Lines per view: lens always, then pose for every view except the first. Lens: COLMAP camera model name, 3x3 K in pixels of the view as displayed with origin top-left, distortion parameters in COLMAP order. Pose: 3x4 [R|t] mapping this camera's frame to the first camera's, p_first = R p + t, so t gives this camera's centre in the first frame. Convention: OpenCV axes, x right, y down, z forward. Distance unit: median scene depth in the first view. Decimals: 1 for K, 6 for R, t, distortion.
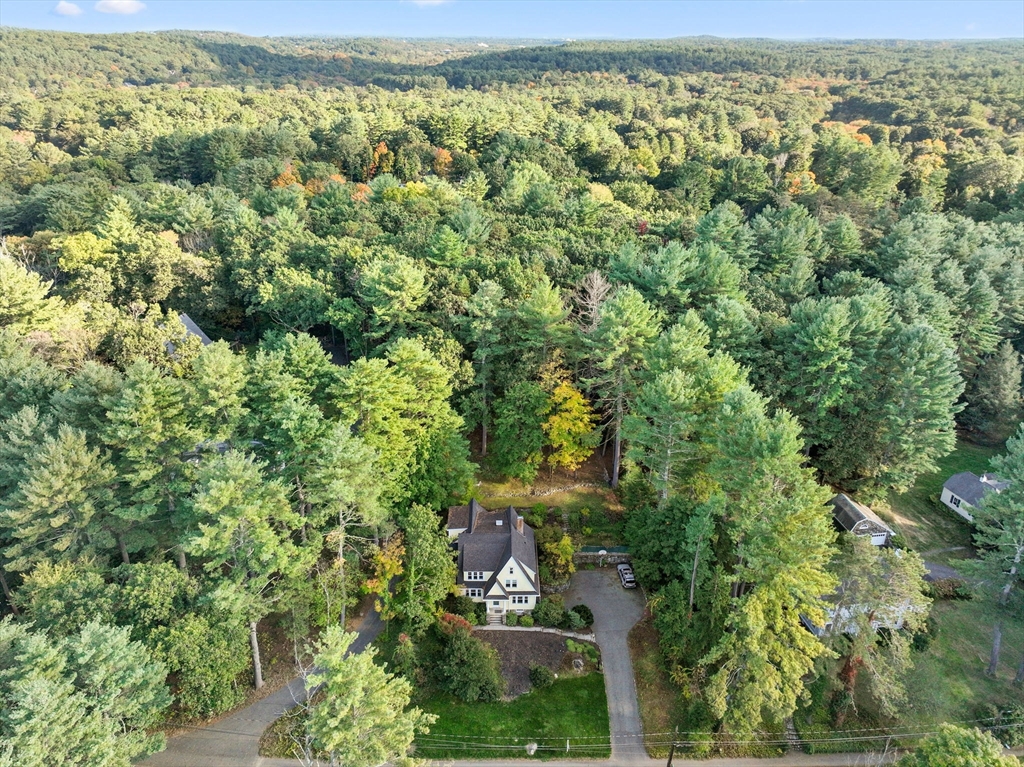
lens RADIAL K [[761.7, 0, 515.8], [0, 761.7, 387.8], [0, 0, 1]] dist [0.021585, -0.004726]
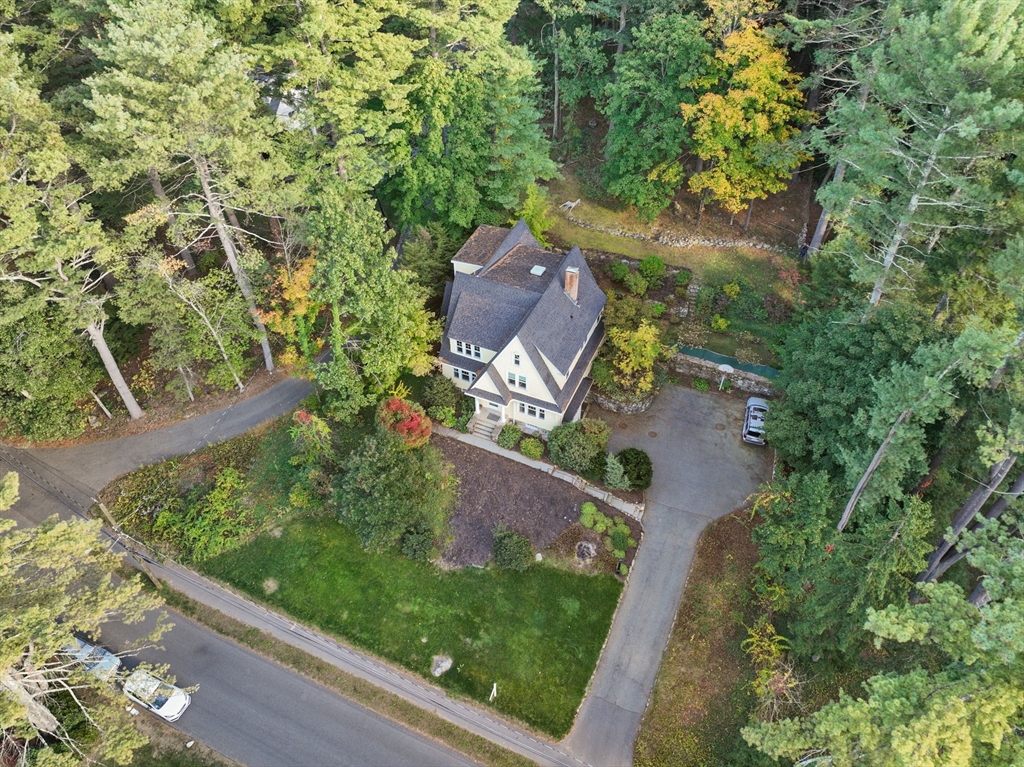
lens RADIAL K [[761.7, 0, 508.5], [0, 761.7, 377.5], [0, 0, 1]] dist [0.021585, -0.004726]
pose [[0.906427, 0.282024, -0.314408, 0.160483], [-0.160052, 0.918241, 0.362238, 0.054316], [0.390862, -0.278020, 0.877458, 0.506122]]
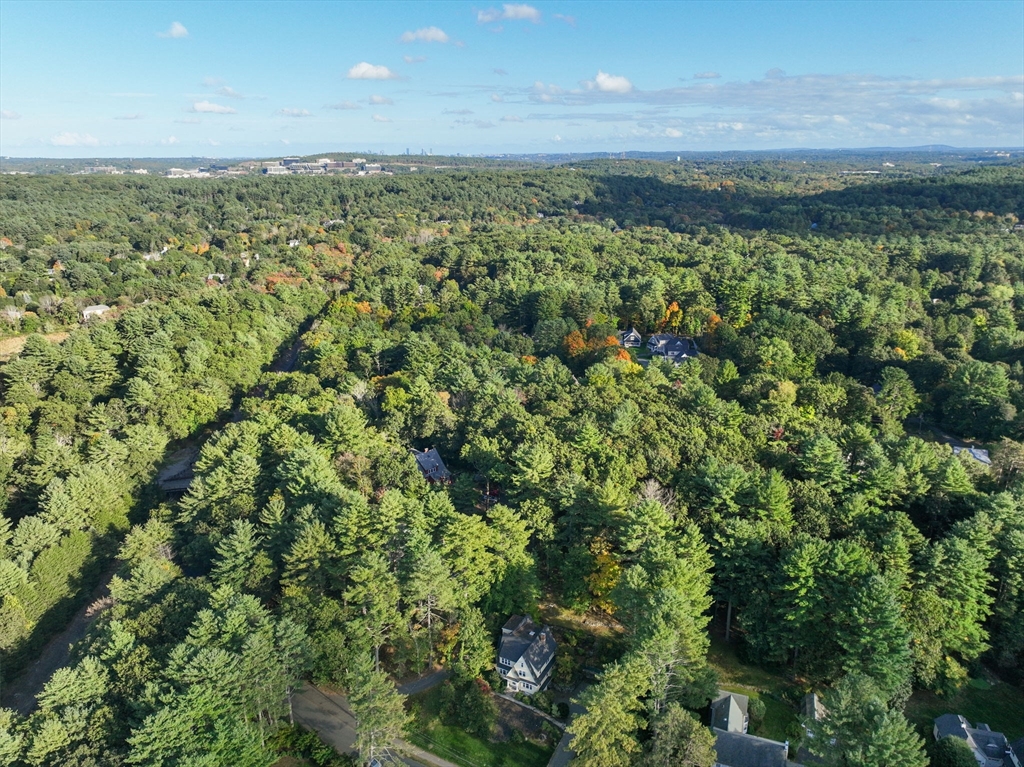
lens RADIAL K [[761.7, 0, 516.9], [0, 761.7, 379.3], [0, 0, 1]] dist [0.021585, -0.004726]
pose [[0.868721, 0.130983, -0.477669, 0.657310], [-0.188422, 0.979285, -0.074144, -0.219965], [0.458063, 0.154413, 0.875406, -0.486333]]
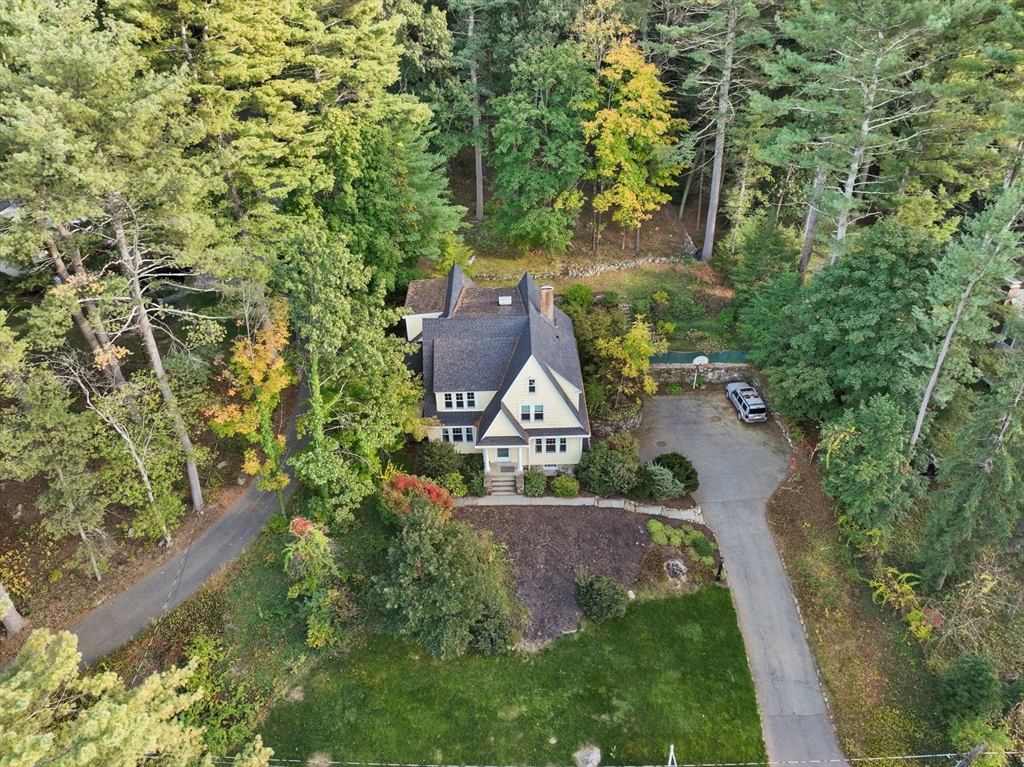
lens RADIAL K [[761.7, 0, 518.3], [0, 761.7, 376.0], [0, 0, 1]] dist [0.021585, -0.004726]
pose [[0.999500, -0.026079, -0.017895, -0.005478], [0.028352, 0.989533, 0.141494, 0.162026], [0.014018, -0.141931, 0.989777, 0.513693]]
